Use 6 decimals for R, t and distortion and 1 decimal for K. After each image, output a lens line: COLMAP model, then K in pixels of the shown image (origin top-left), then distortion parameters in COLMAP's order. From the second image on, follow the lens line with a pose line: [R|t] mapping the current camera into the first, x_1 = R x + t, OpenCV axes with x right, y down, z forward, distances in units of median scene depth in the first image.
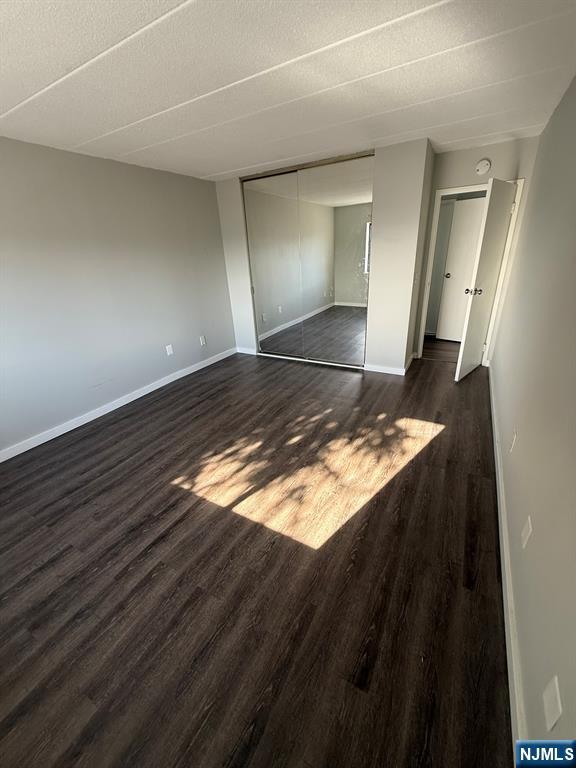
lens RADIAL K [[306.3, 0, 288.3], [0, 306.3, 383.0], [0, 0, 1]] dist [0.000395, -0.000143]
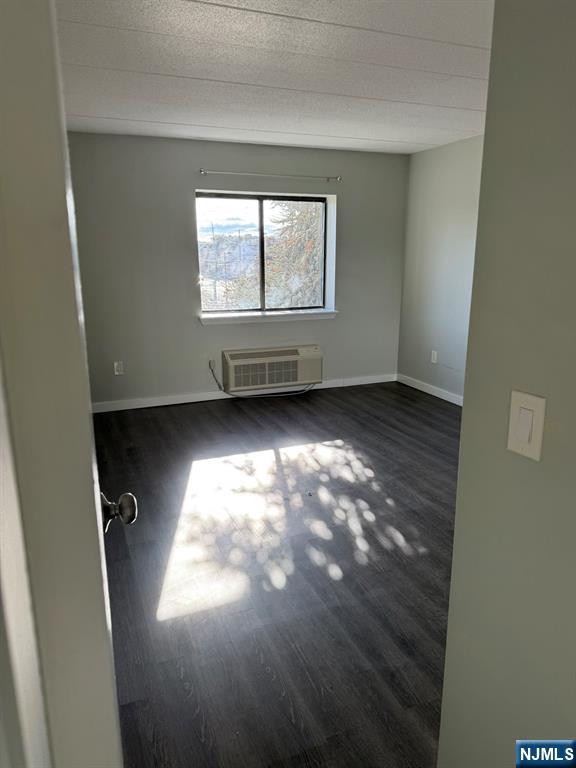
lens RADIAL K [[546.5, 0, 287.7], [0, 546.5, 383.8], [0, 0, 1]] dist [-0.000069, -0.000144]
pose [[-0.633680, 0.226370, -0.739734, 1.044224], [-0.276708, 0.826639, 0.490001, -0.685836], [0.722415, 0.515194, -0.461186, 1.520436]]
